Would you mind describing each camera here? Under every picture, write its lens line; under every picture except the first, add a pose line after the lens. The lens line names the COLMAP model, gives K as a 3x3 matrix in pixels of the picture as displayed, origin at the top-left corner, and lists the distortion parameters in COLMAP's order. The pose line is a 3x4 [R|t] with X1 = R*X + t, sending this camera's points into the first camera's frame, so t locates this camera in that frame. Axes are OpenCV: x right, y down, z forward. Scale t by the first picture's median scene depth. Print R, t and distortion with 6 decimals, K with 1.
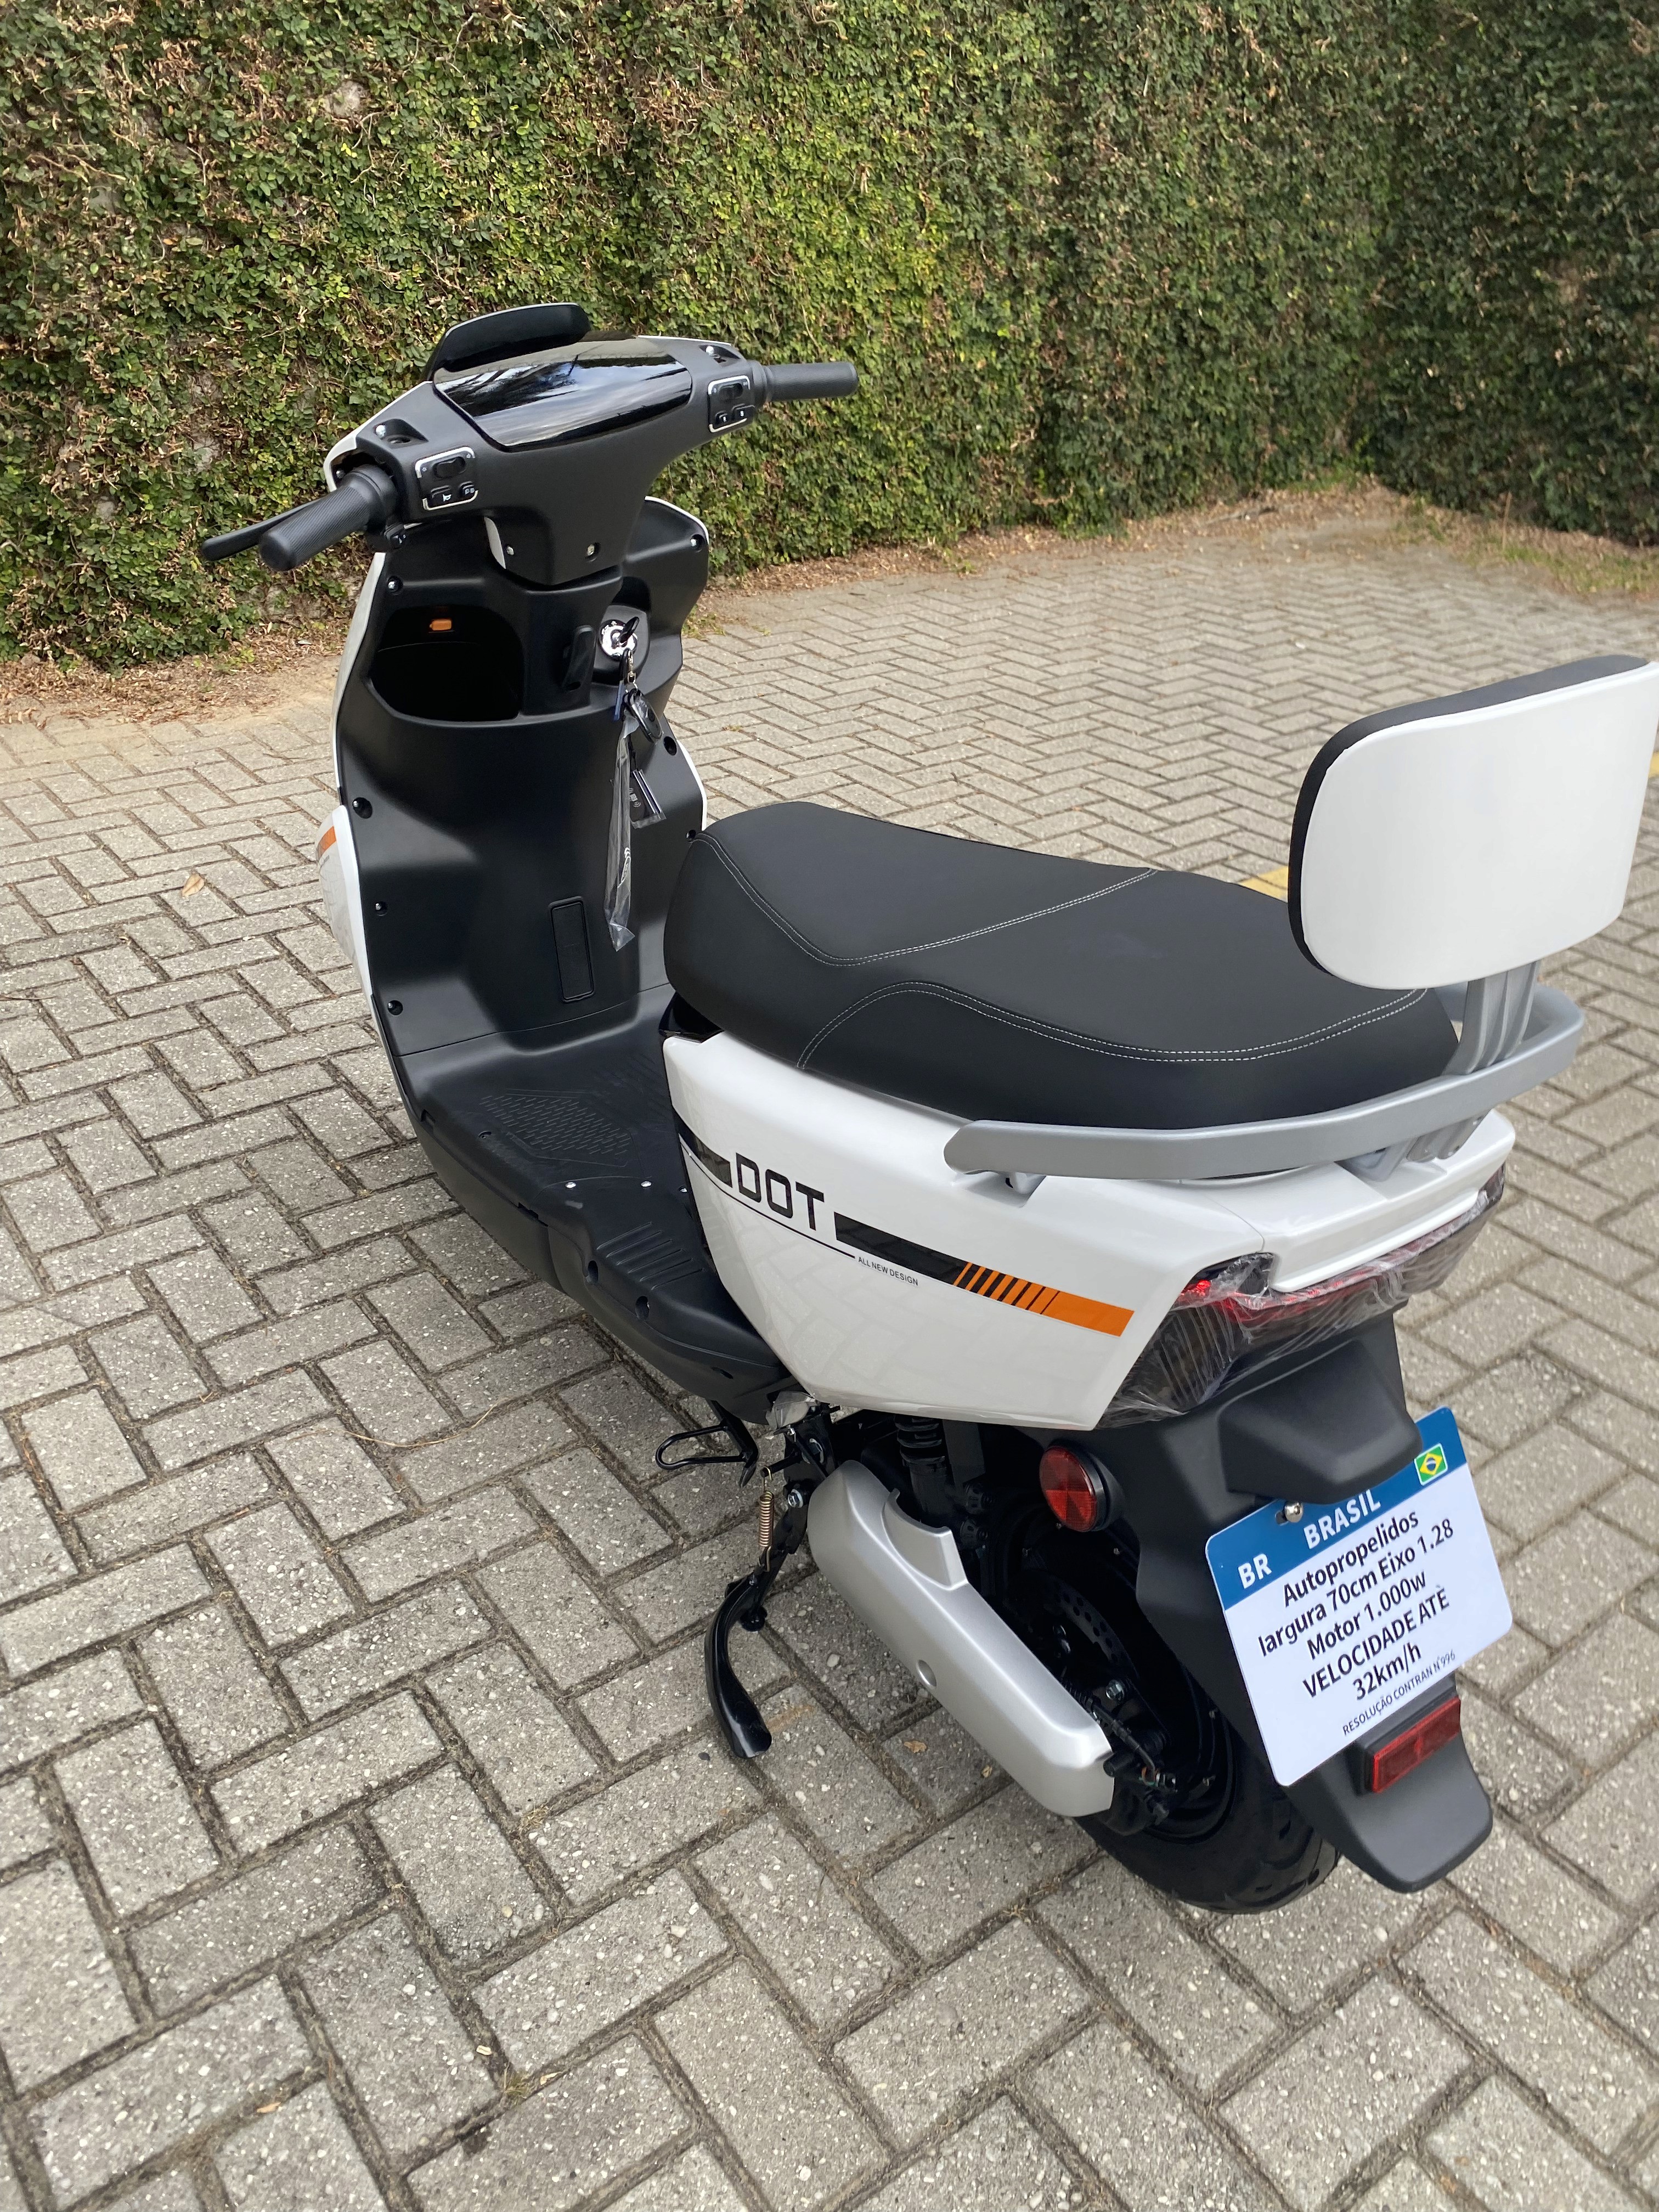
lens RADIAL K [[1699.5, 0, 829.5], [0, 1699.5, 1106.0], [0, 0, 1]] dist [0.007515, -0.010433]
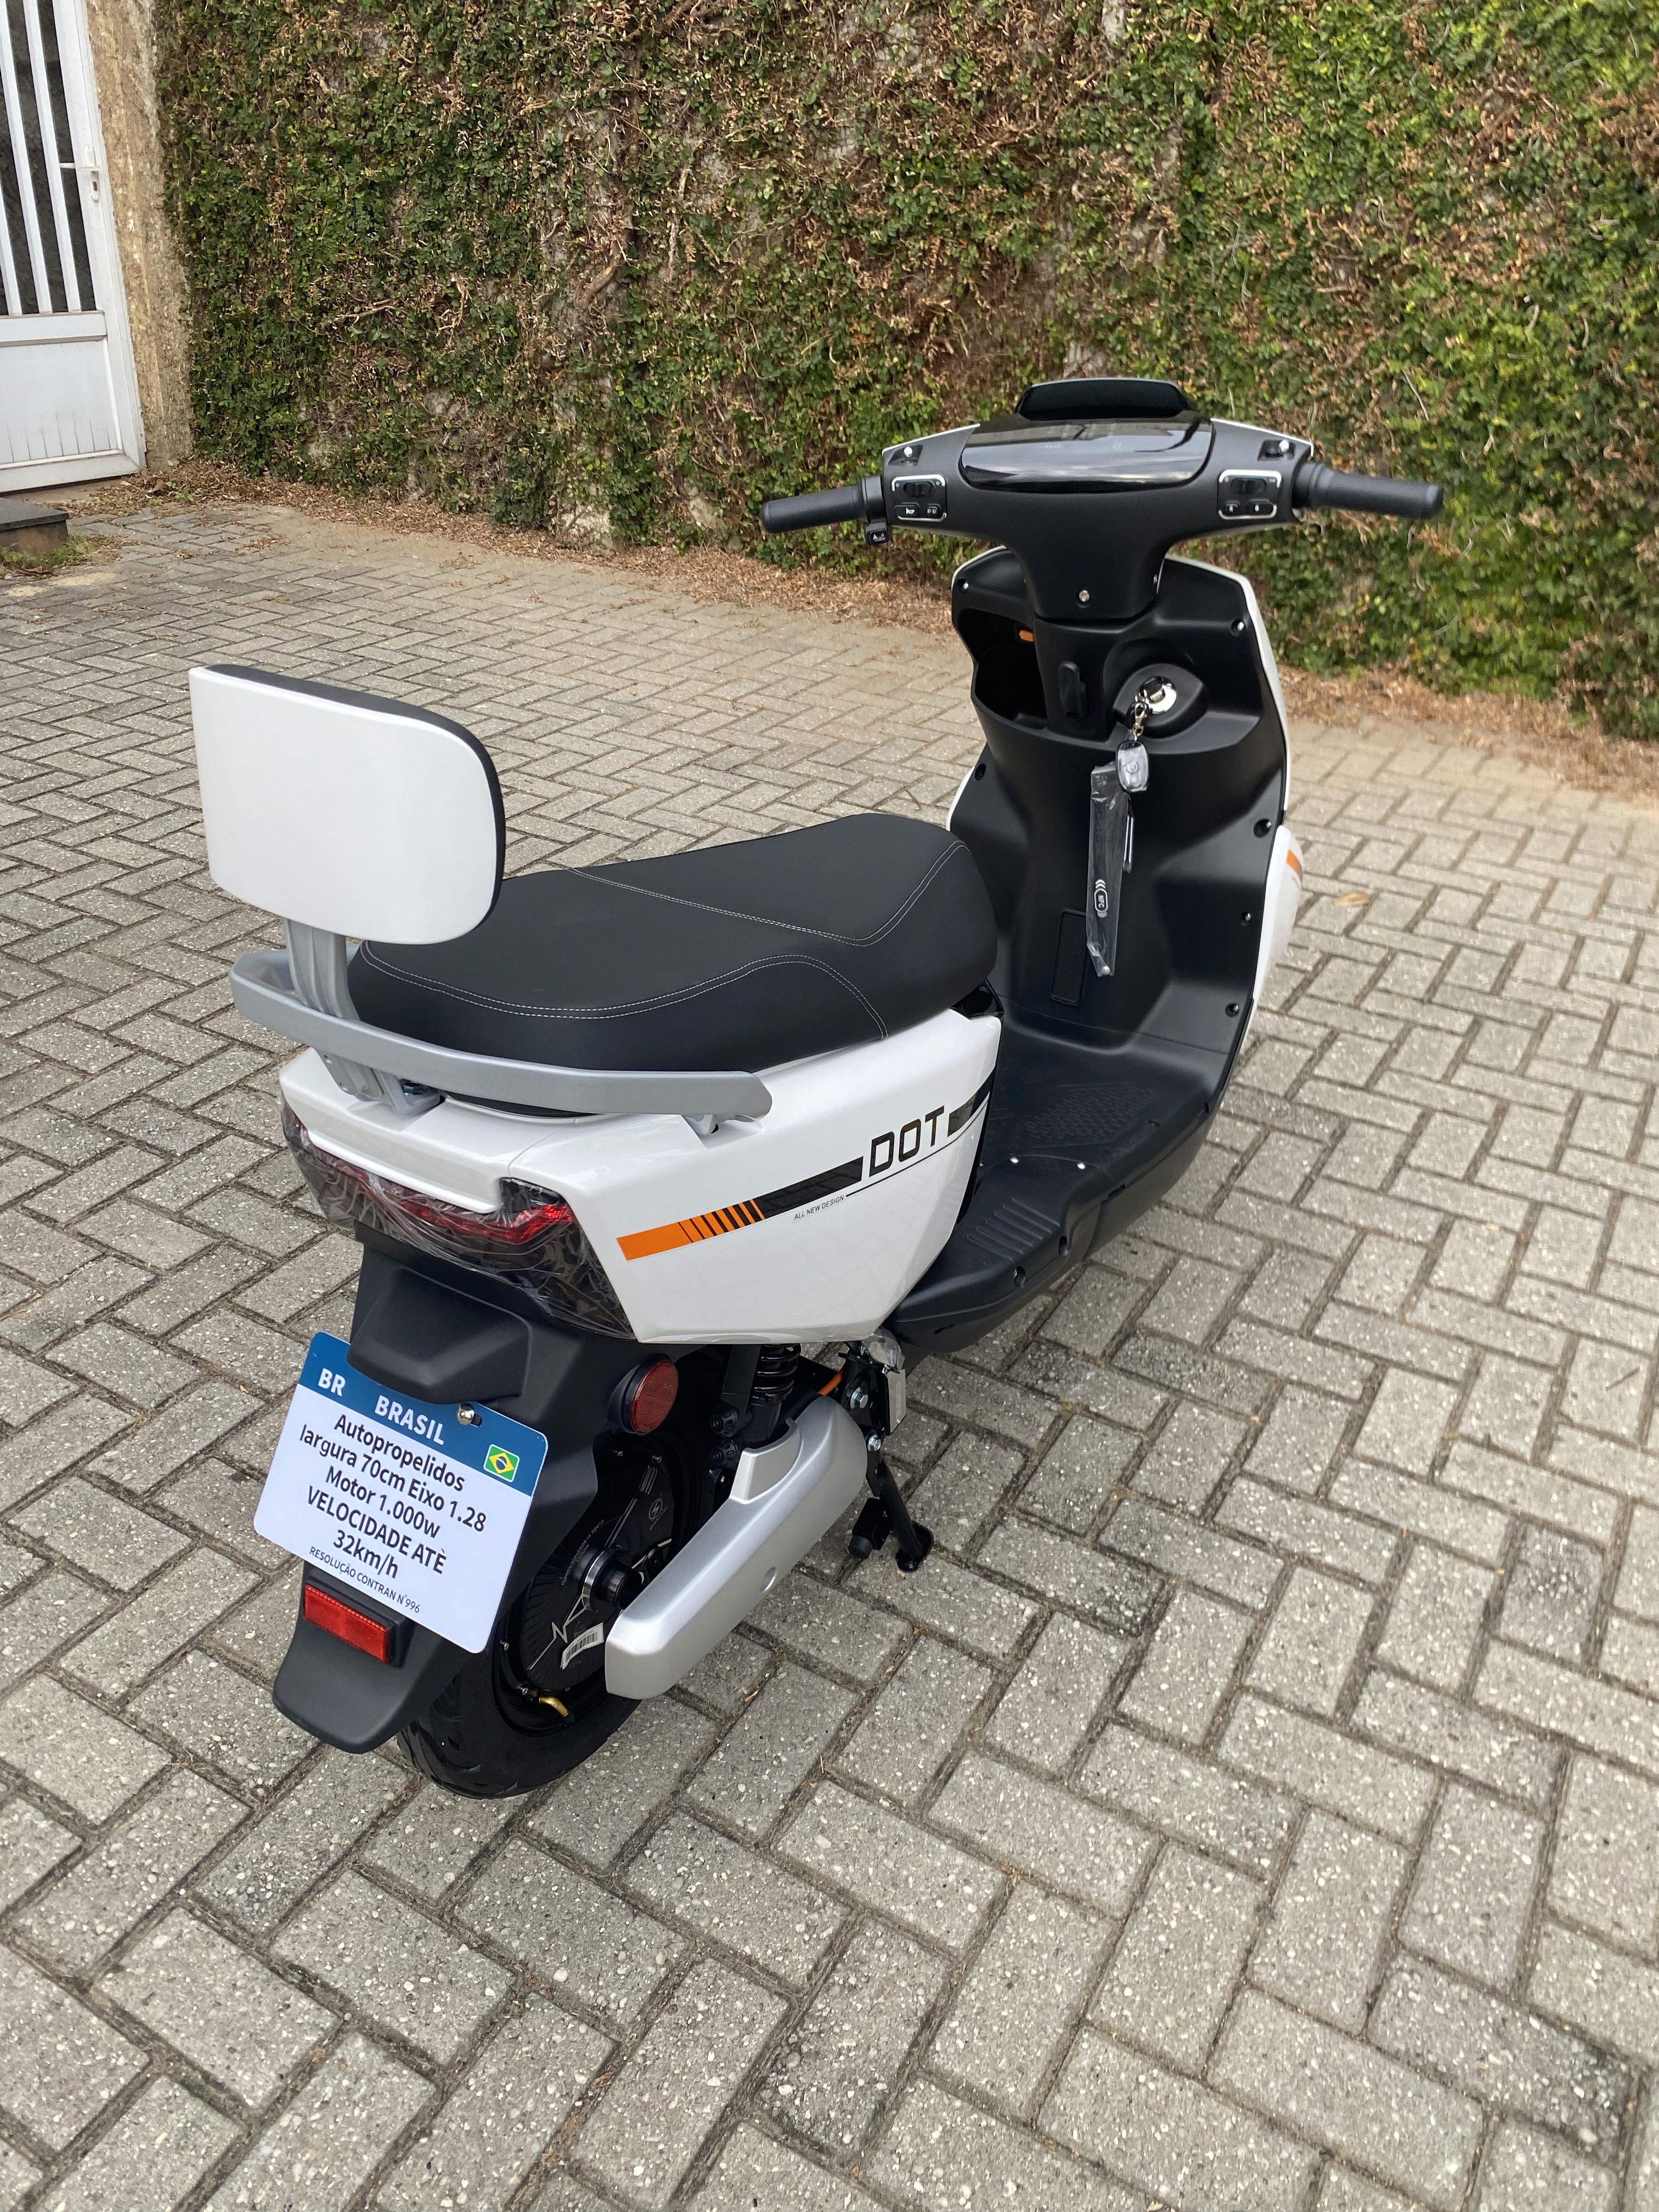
lens RADIAL K [[1701.5, 0, 829.5], [0, 1701.5, 1106.0], [0, 0, 1]] dist [0.001806, 0.001680]
pose [[0.392003, 0.449727, -0.802545, 0.320020], [-0.479681, 0.844313, 0.238833, -0.089117], [0.785010, 0.291342, 0.546699, 0.138803]]
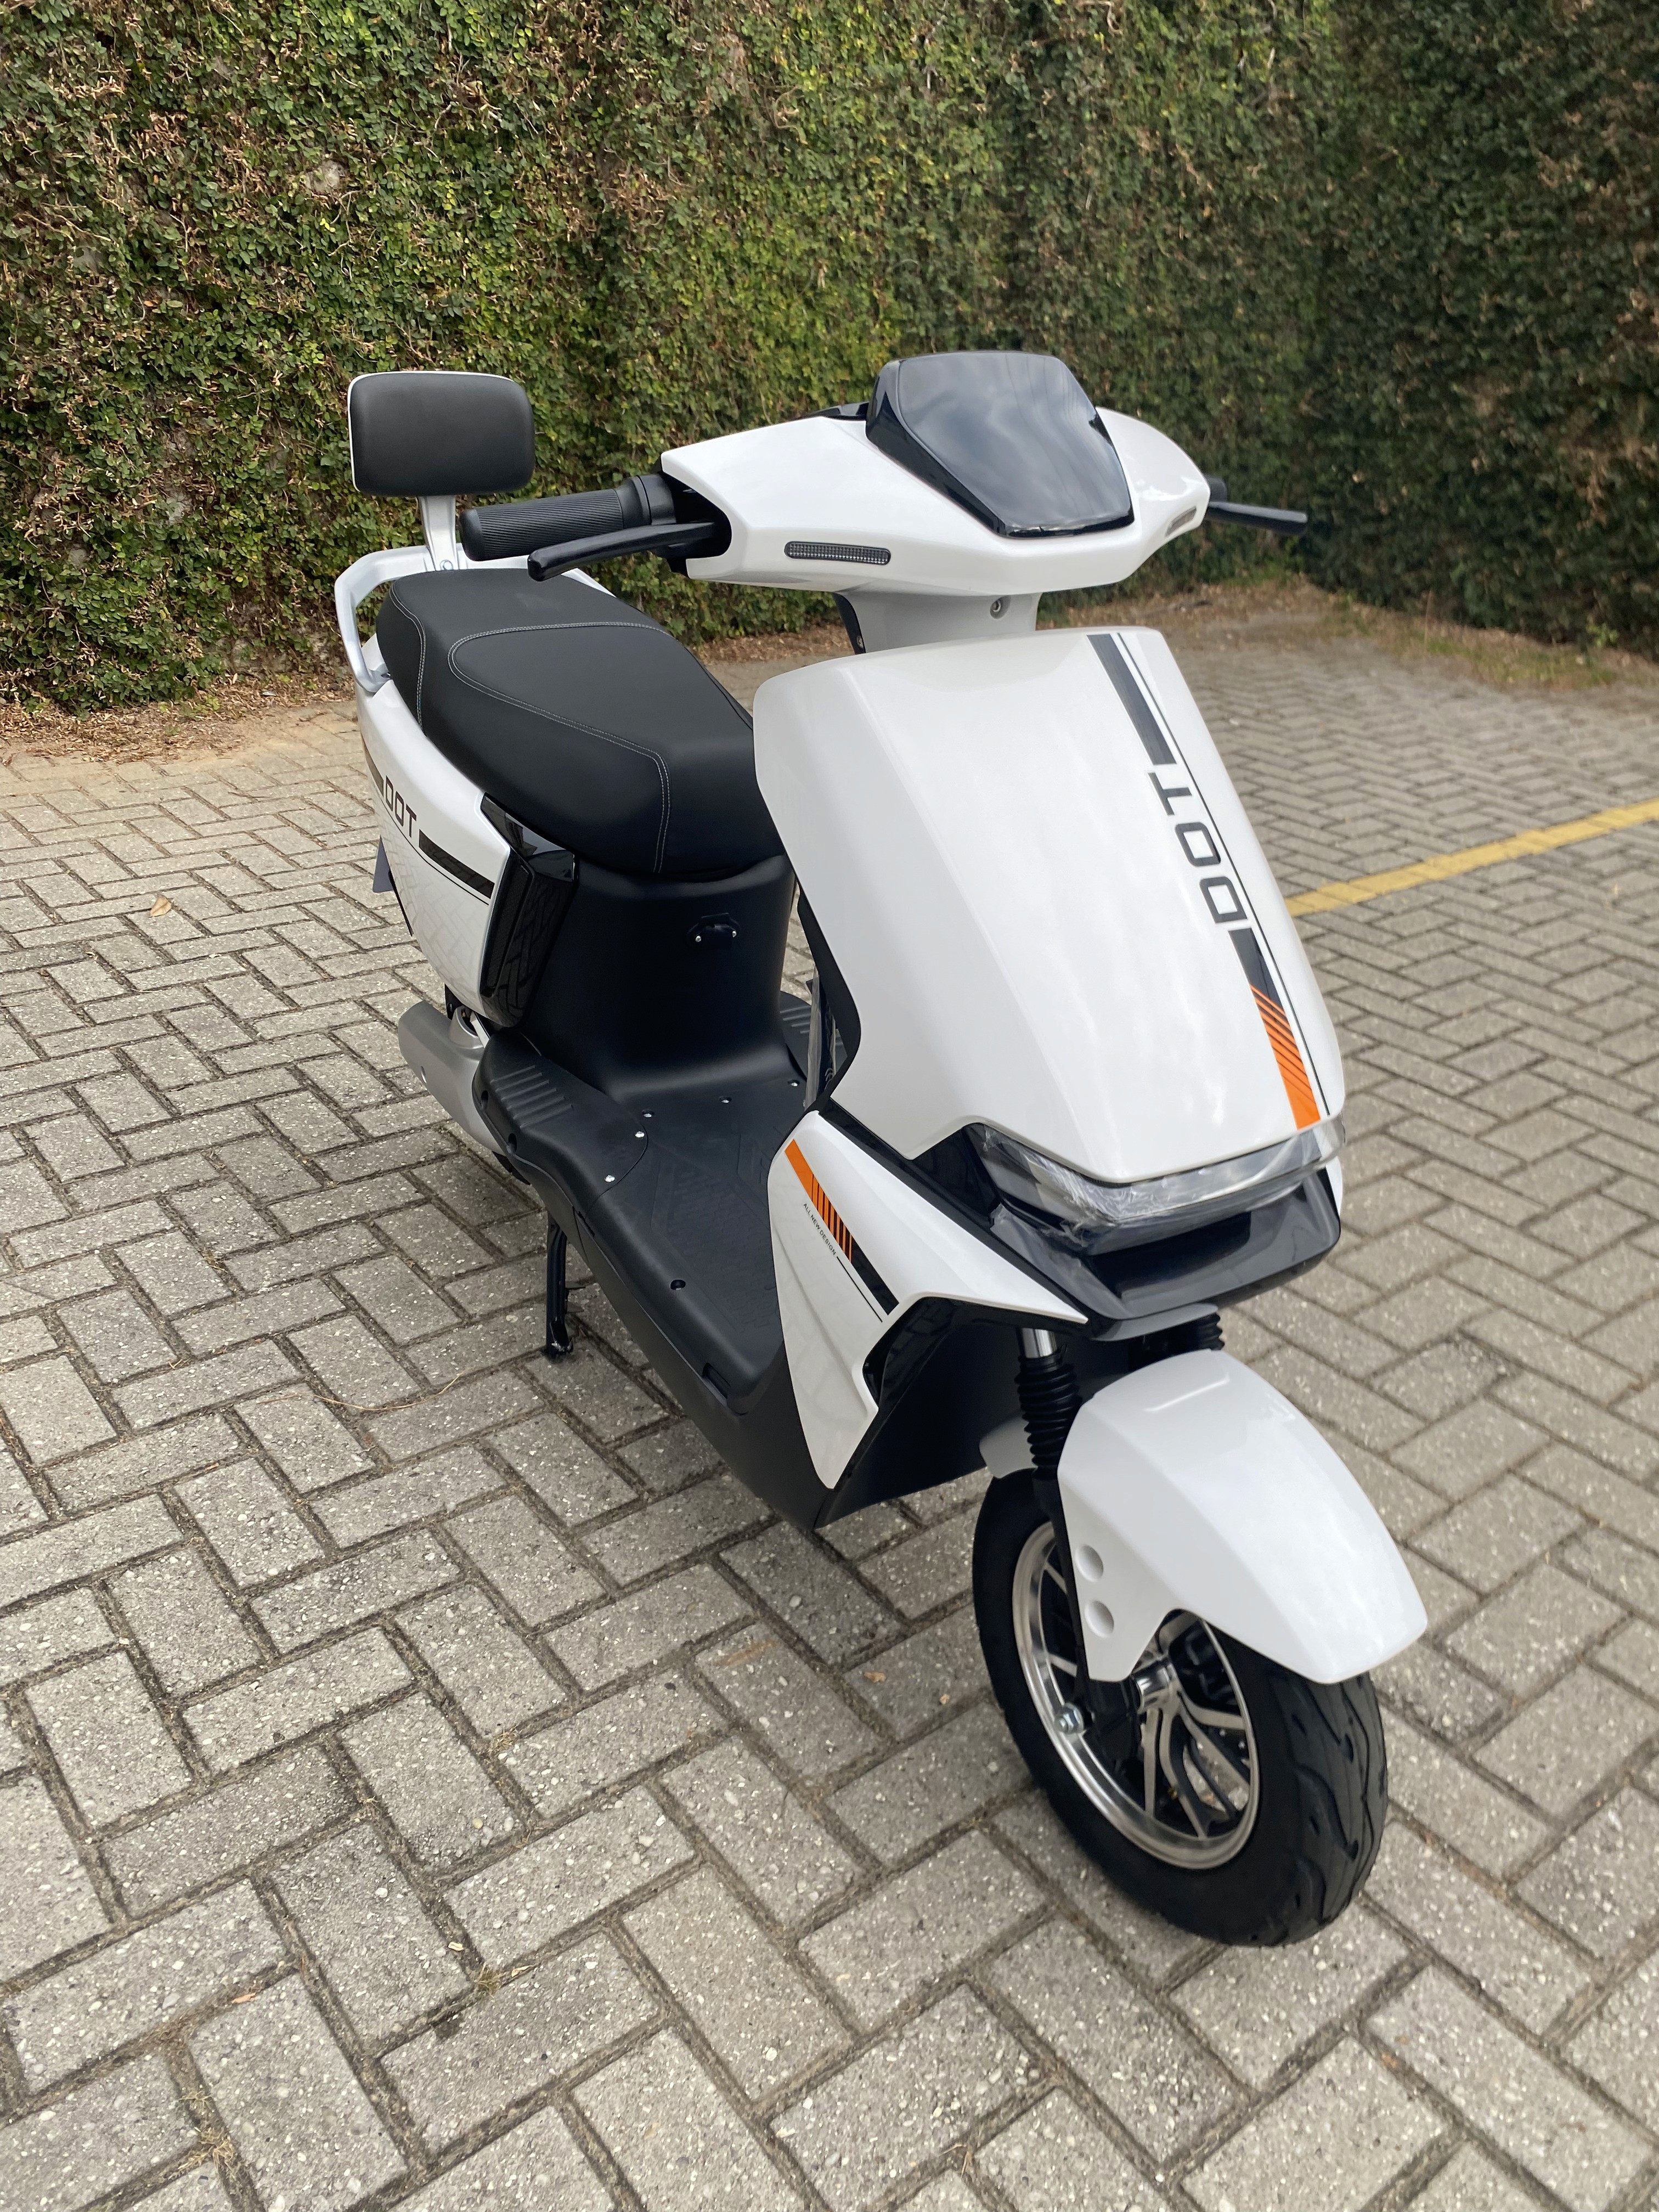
lens RADIAL K [[1693.6, 0, 837.0], [0, 1693.6, 1112.8], [0, 0, 1]] dist [0.002640, -0.002290]
pose [[0.999089, 0.013139, 0.040595, -0.006873], [-0.010899, 0.998432, -0.054911, 0.033429], [-0.041253, 0.054418, 0.997666, -0.015438]]
